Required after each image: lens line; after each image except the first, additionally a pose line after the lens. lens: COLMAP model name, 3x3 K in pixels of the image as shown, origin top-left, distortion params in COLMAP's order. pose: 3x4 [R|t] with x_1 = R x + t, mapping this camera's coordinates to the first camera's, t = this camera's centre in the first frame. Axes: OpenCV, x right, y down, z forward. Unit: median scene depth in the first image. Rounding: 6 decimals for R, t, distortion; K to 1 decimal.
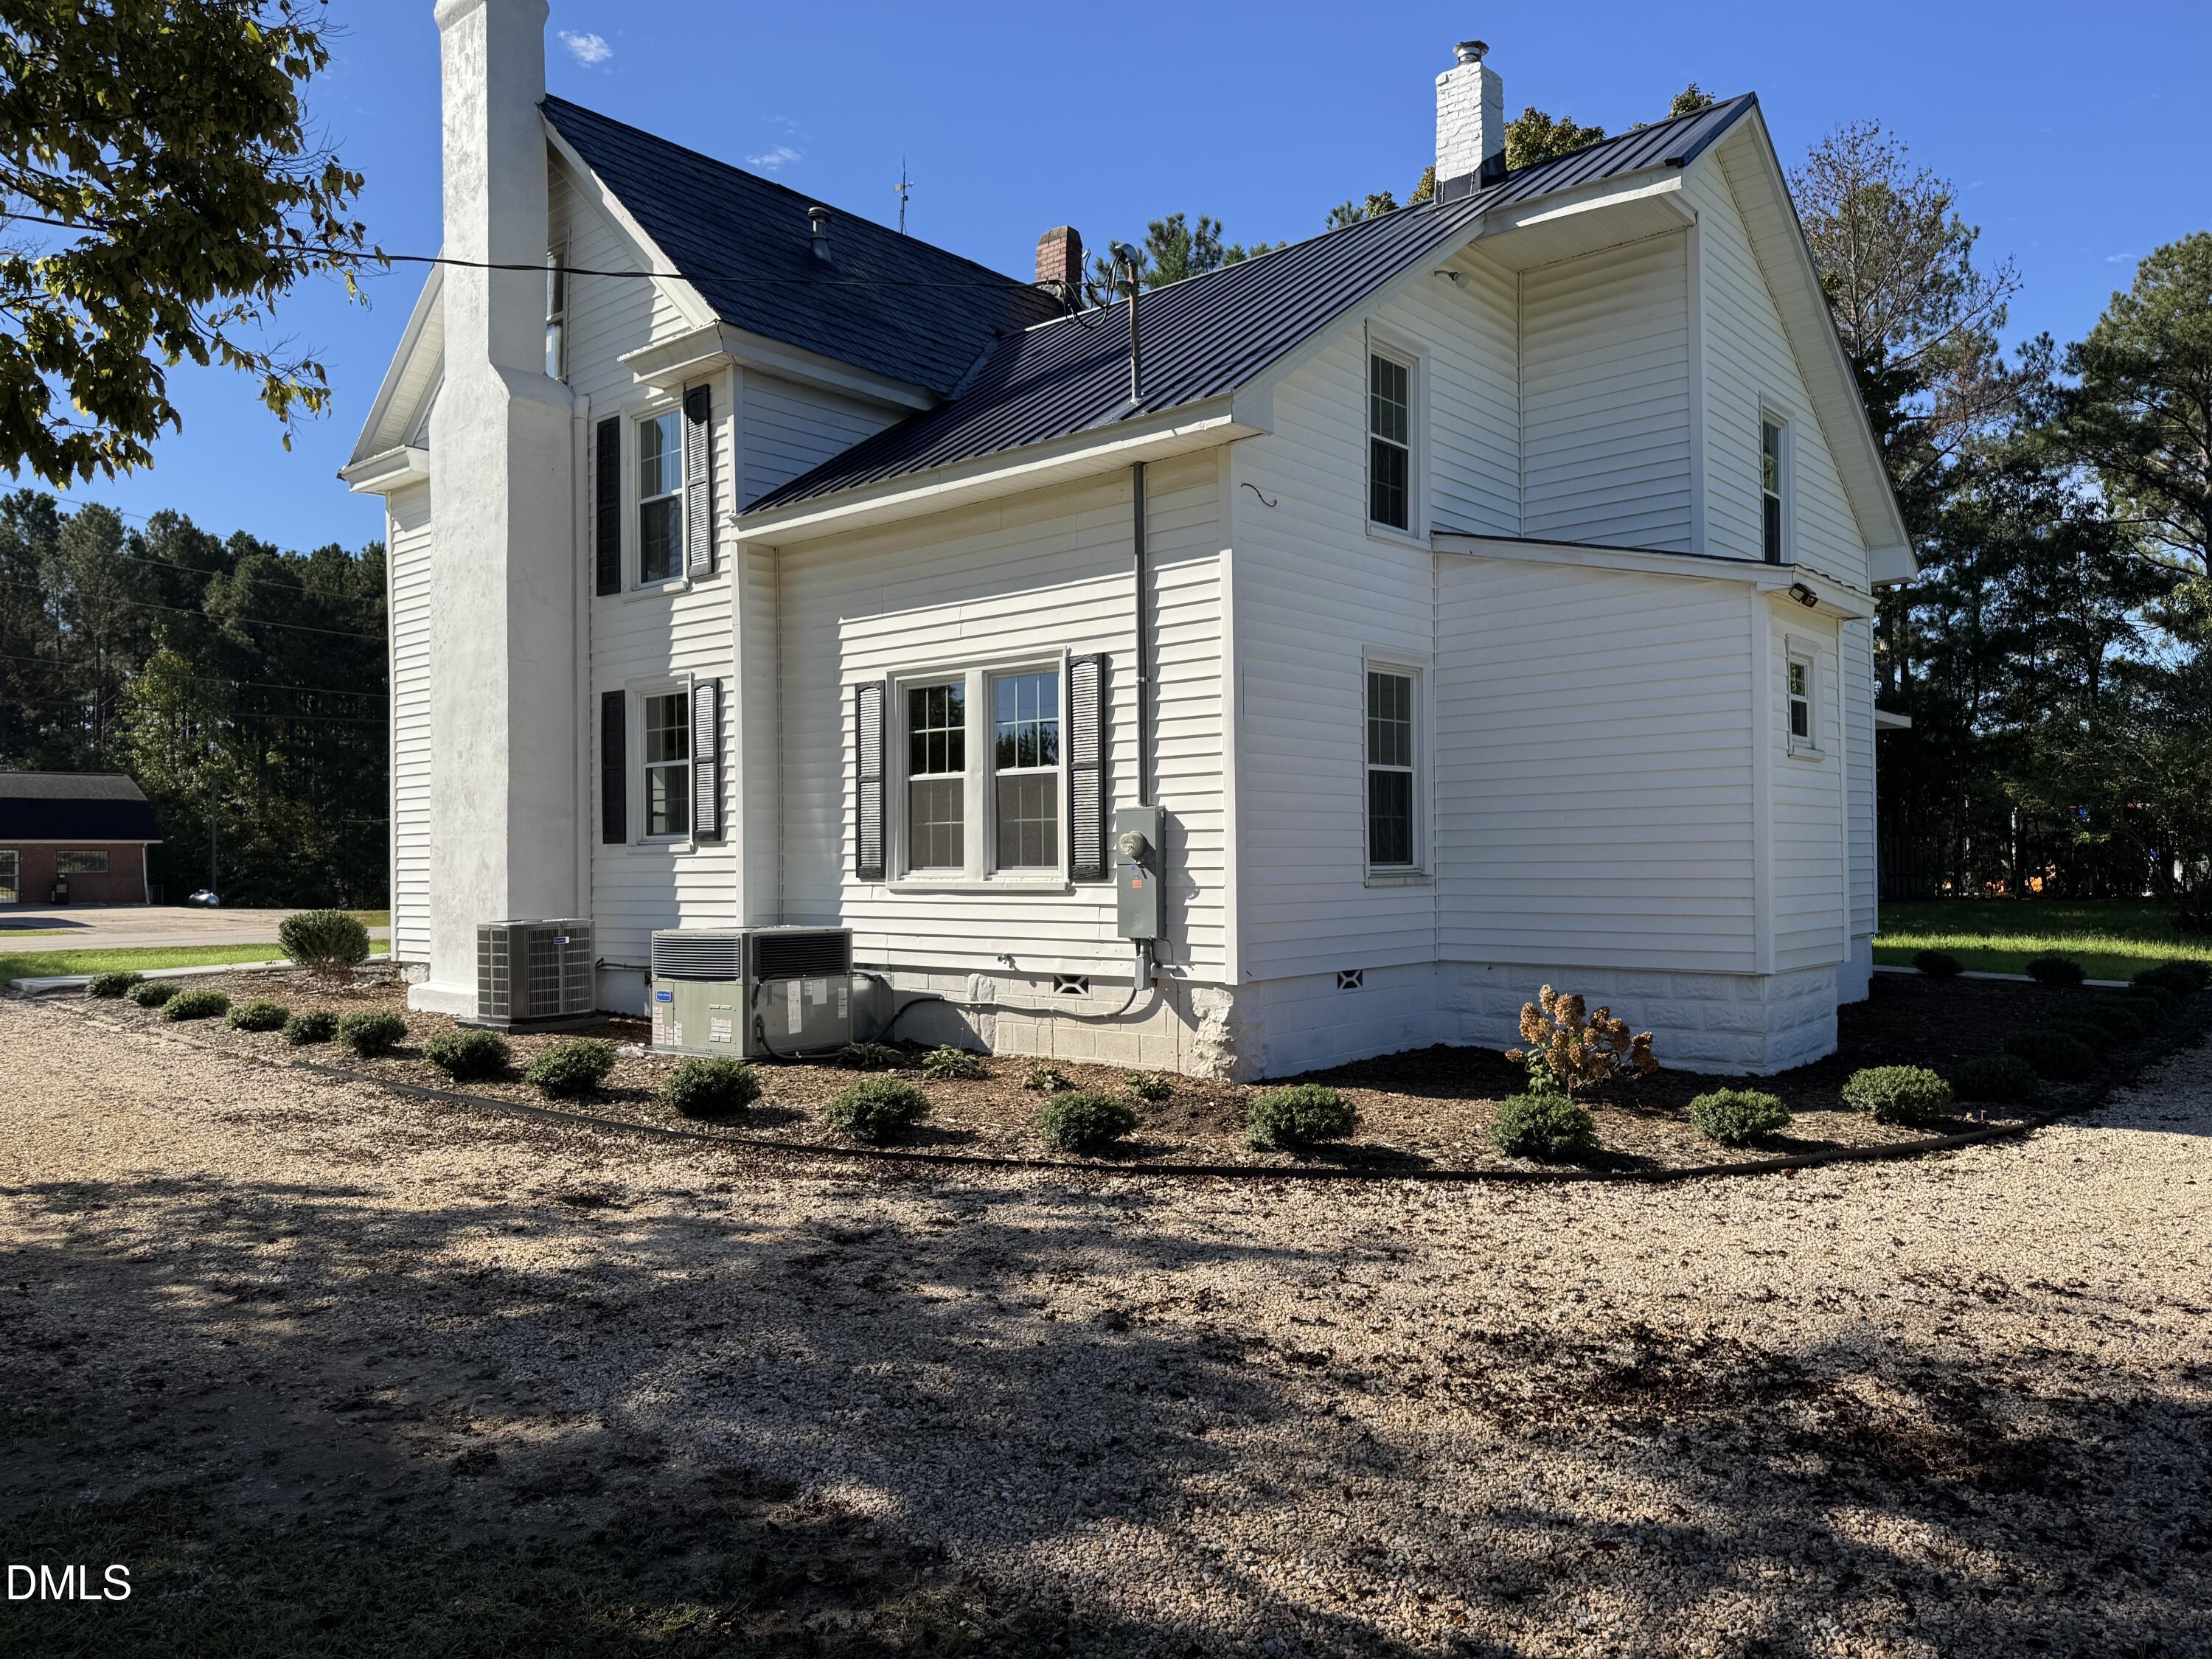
lens RADIAL K [[1546.4, 0, 1106.0], [0, 1546.4, 829.5], [0, 0, 1]] dist [0.158920, -0.237472]
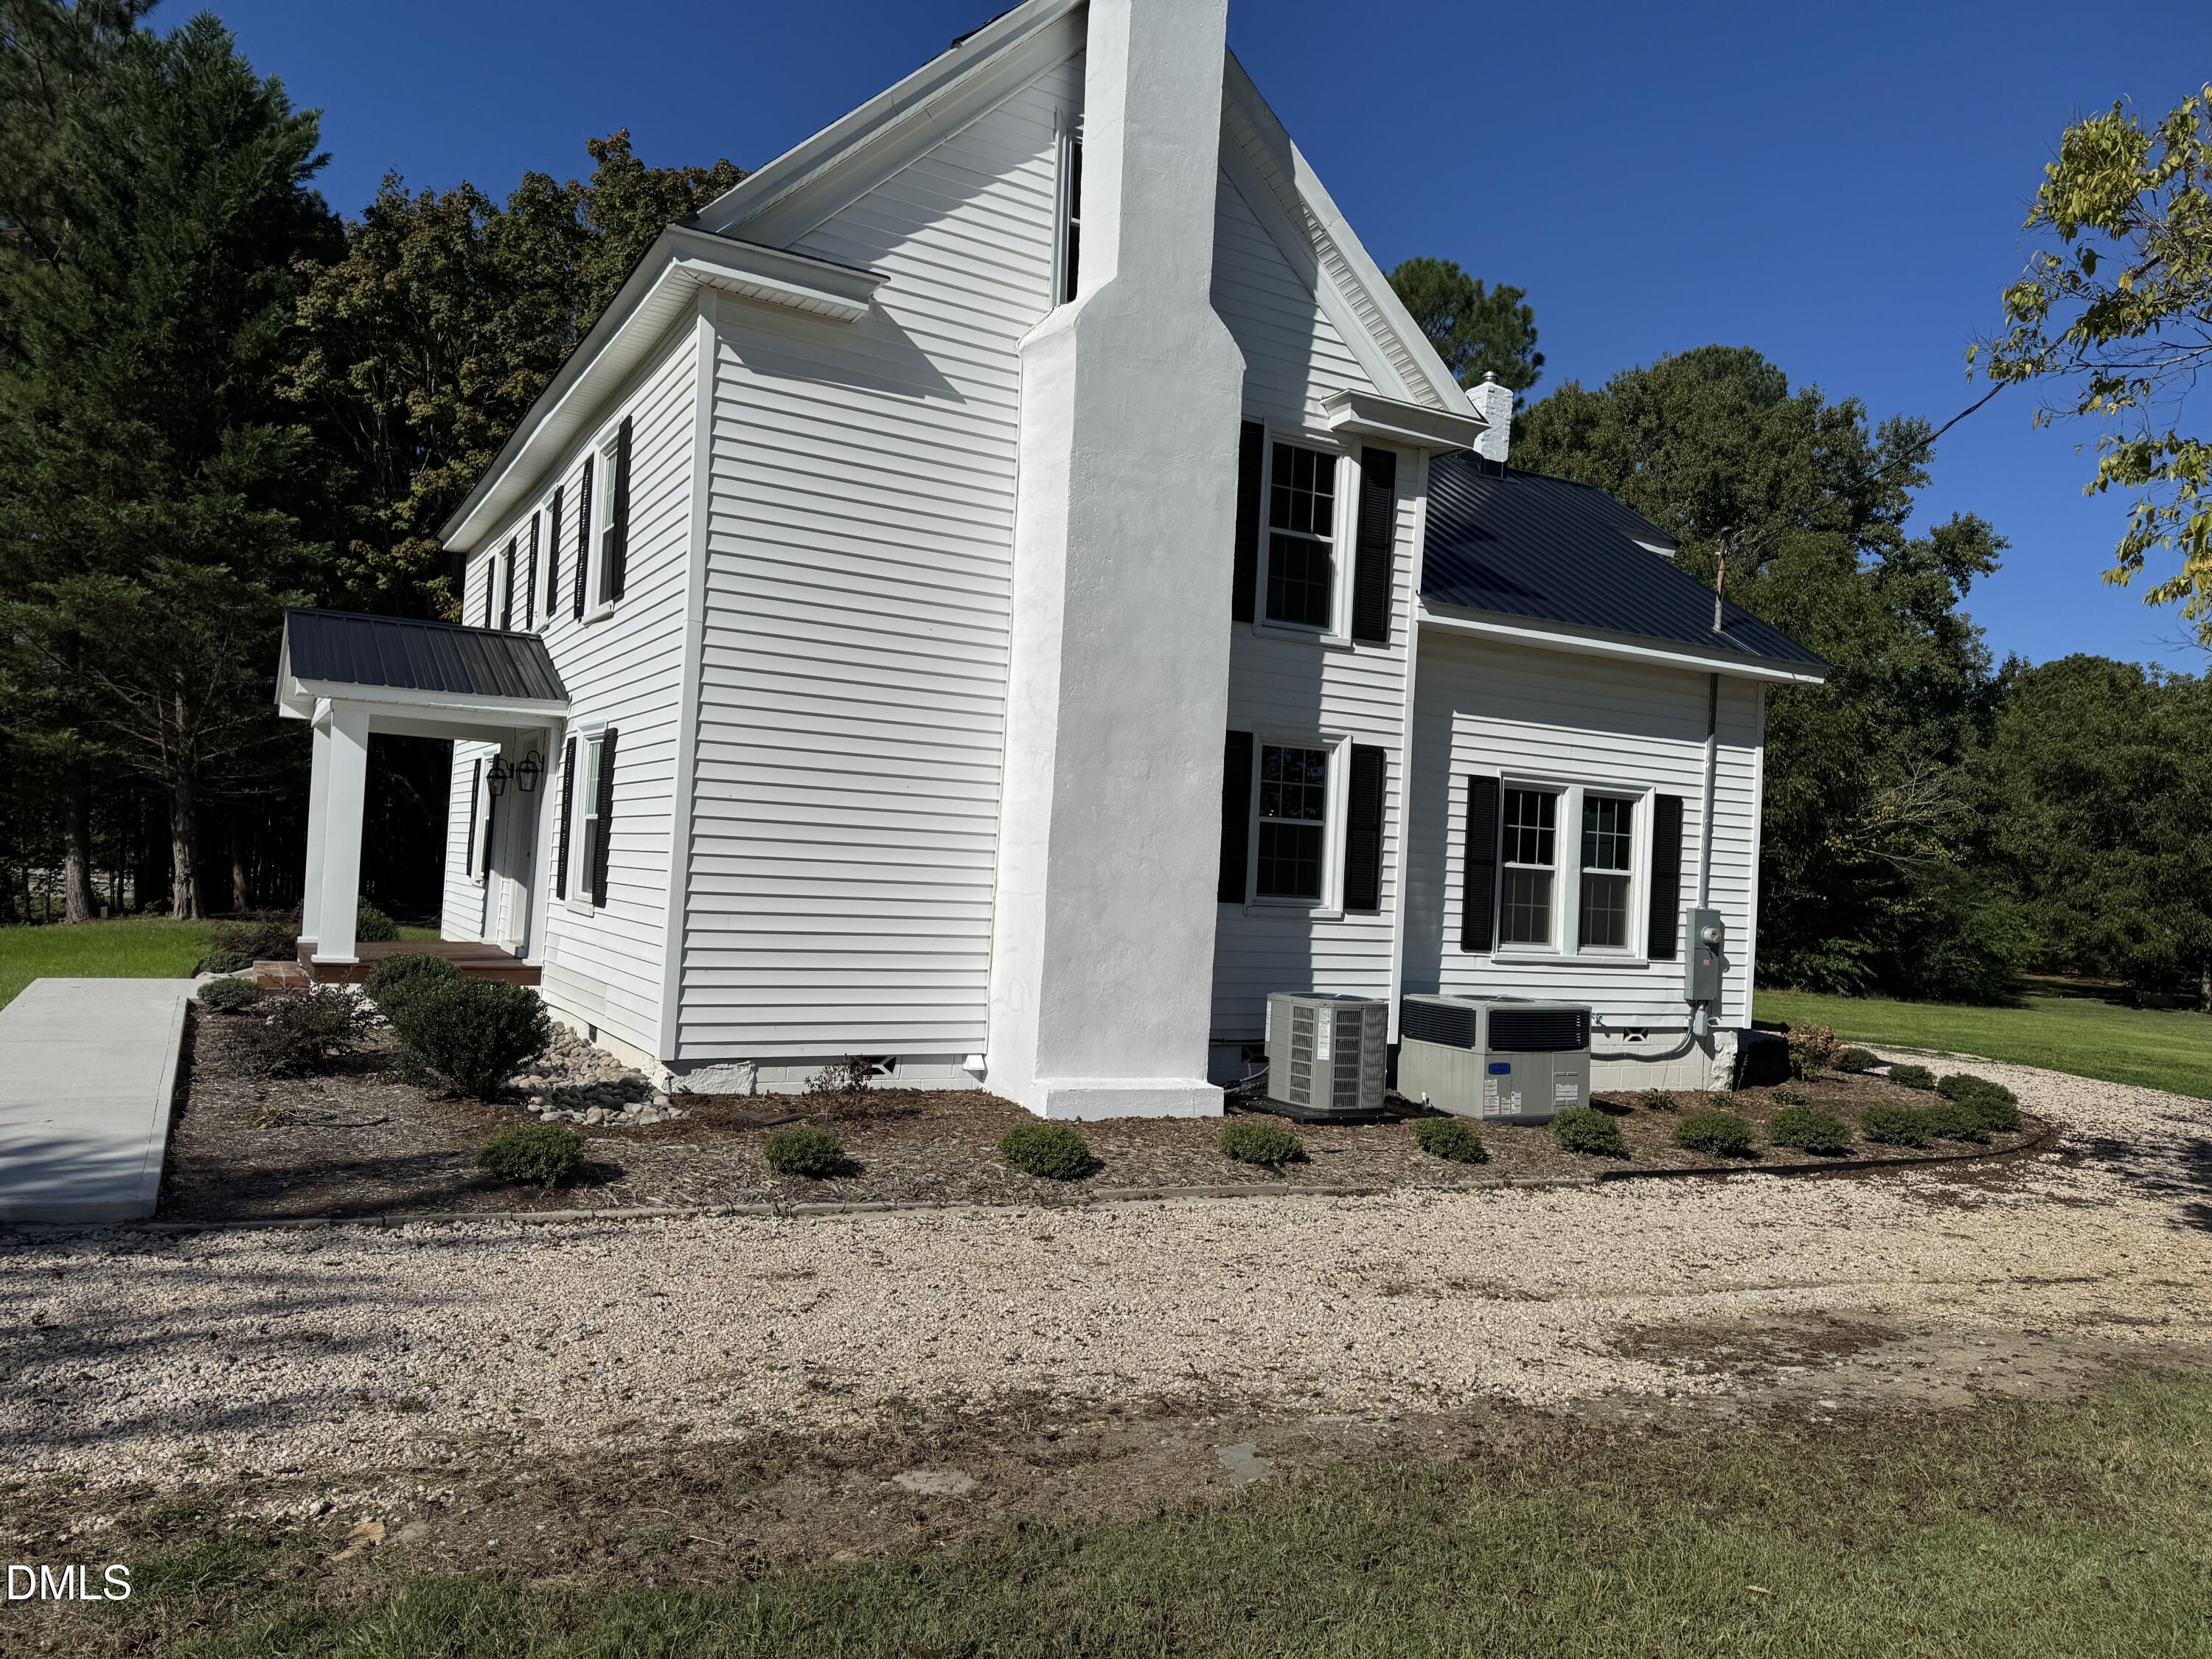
lens RADIAL K [[1546.4, 0, 1106.0], [0, 1546.4, 829.5], [0, 0, 1]] dist [0.158920, -0.237472]
pose [[0.336436, 0.055934, 0.940044, -1.354660], [-0.076532, 0.996557, -0.031906, 0.001193], [-0.938591, -0.061209, 0.339558, 0.898664]]
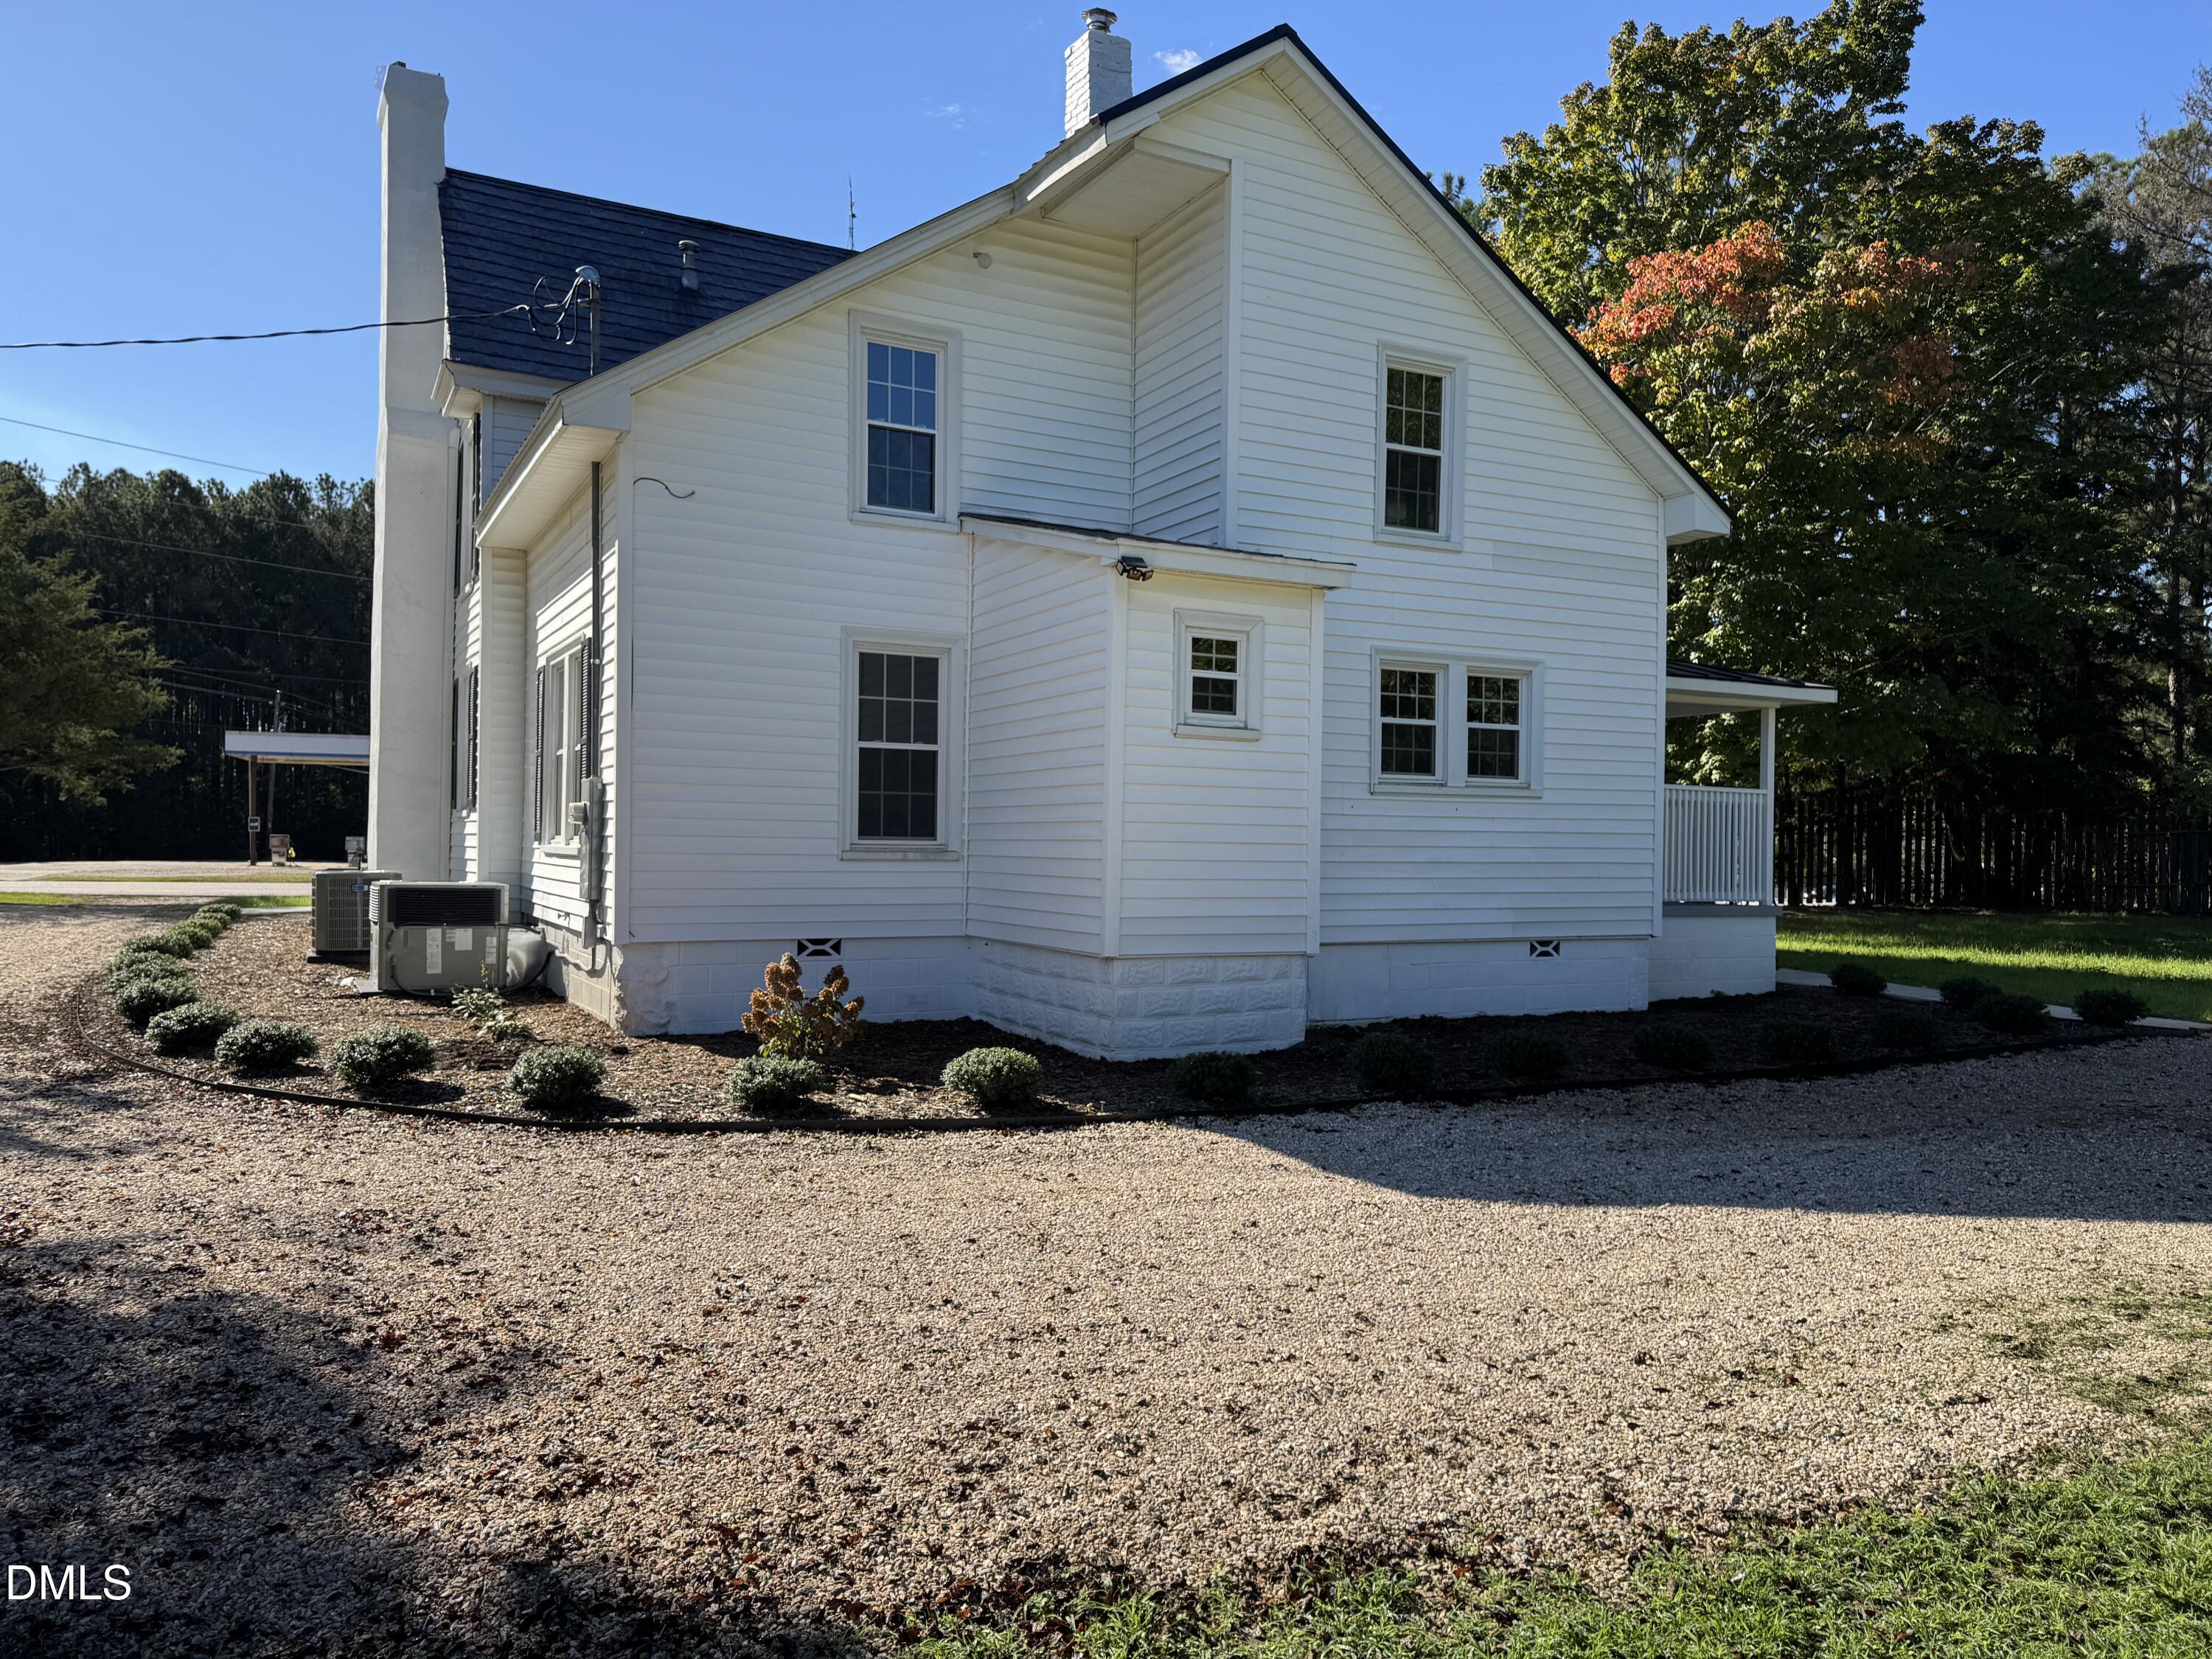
lens RADIAL K [[1546.4, 0, 1106.0], [0, 1546.4, 829.5], [0, 0, 1]] dist [0.158920, -0.237472]
pose [[0.932690, 0.020754, -0.360081, 0.674051], [-0.017418, 0.999770, 0.012508, 0.000594], [0.360258, -0.005394, 0.932837, 0.090196]]
